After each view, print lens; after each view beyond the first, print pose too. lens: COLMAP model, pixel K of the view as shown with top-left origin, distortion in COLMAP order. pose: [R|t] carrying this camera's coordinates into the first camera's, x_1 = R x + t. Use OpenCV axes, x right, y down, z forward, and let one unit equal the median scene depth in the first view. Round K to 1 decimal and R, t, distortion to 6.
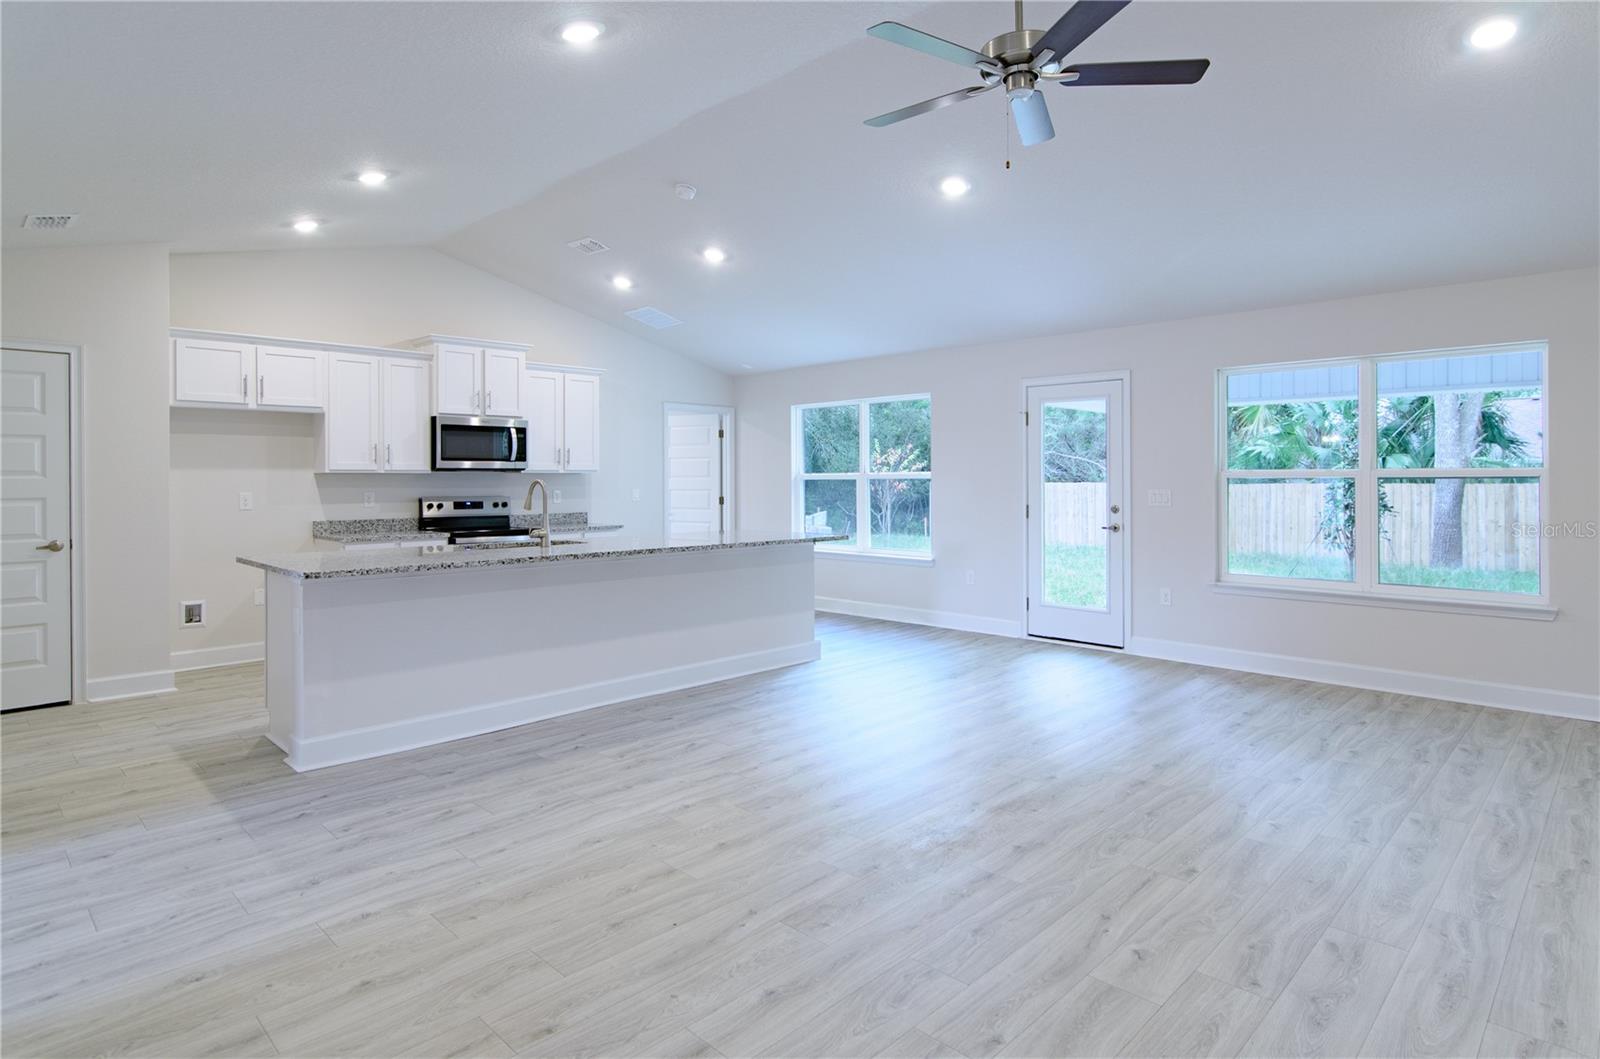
lens RADIAL K [[855.1, 0, 806.2], [0, 855.1, 484.3], [0, 0, 1]] dist [0.000055, -0.000451]
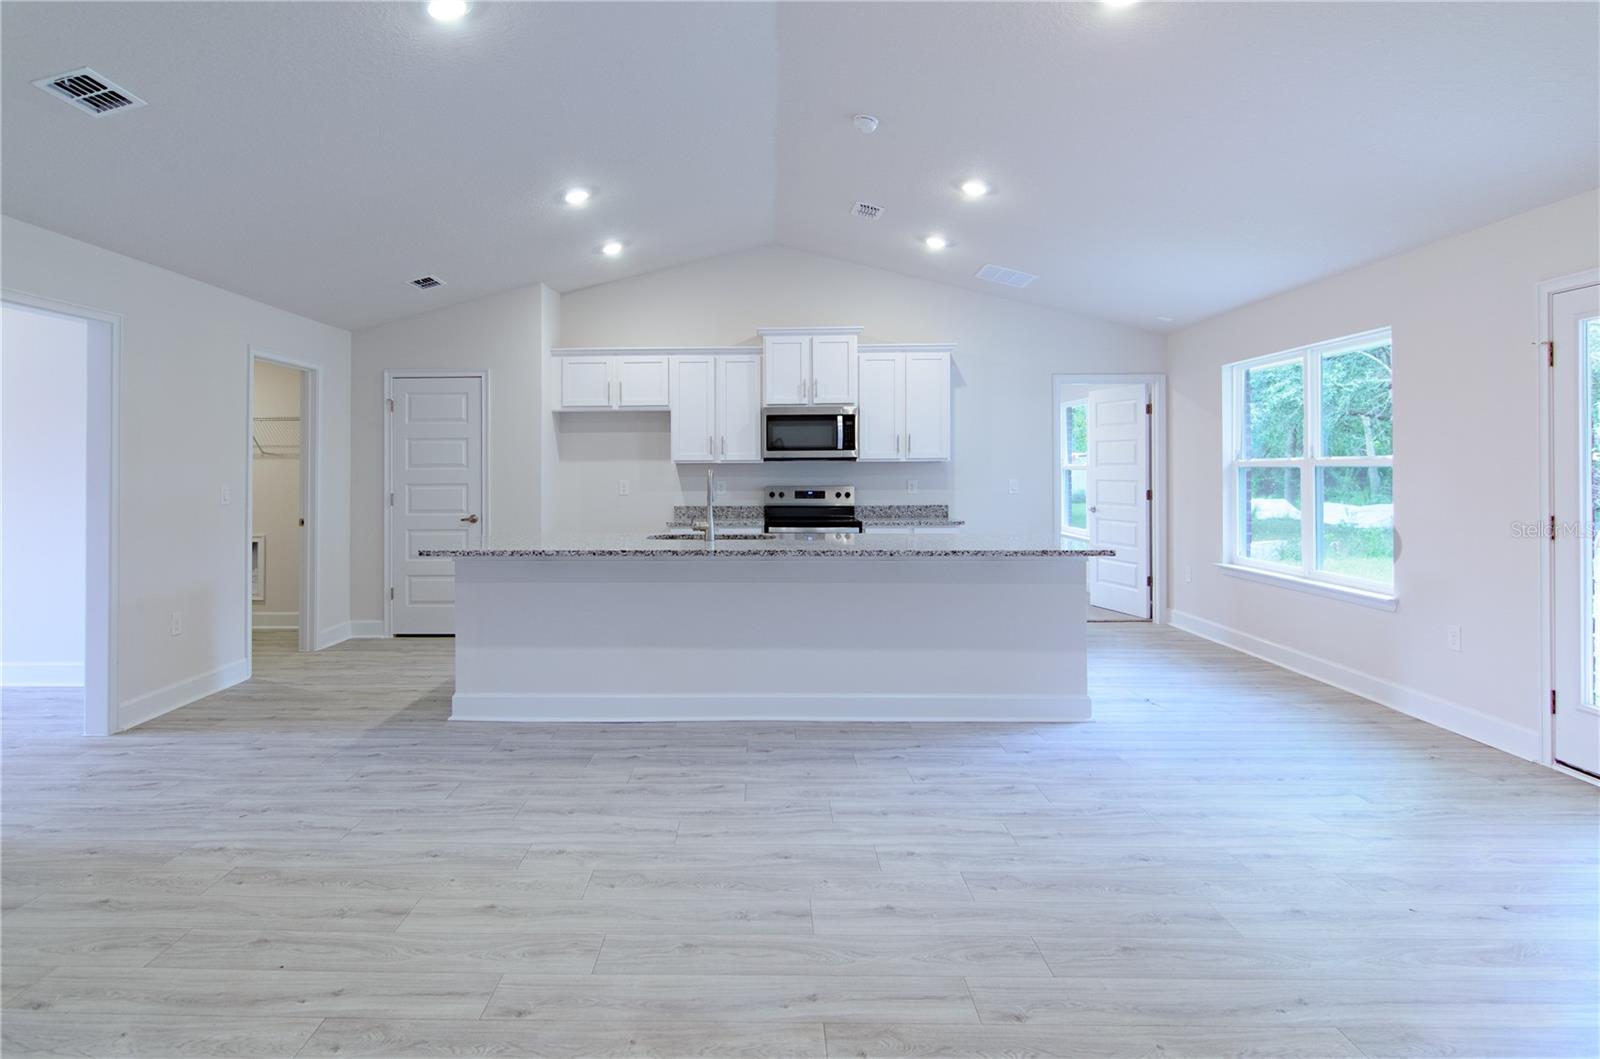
lens RADIAL K [[855.8, 0, 798.5], [0, 855.8, 536.1], [0, 0, 1]] dist [-0.007081, 0.000706]
pose [[0.685472, 0.062856, -0.725381, 0.347614], [-0.000962, 0.996344, 0.085427, -0.013663], [0.728099, -0.057860, 0.683026, 0.317421]]
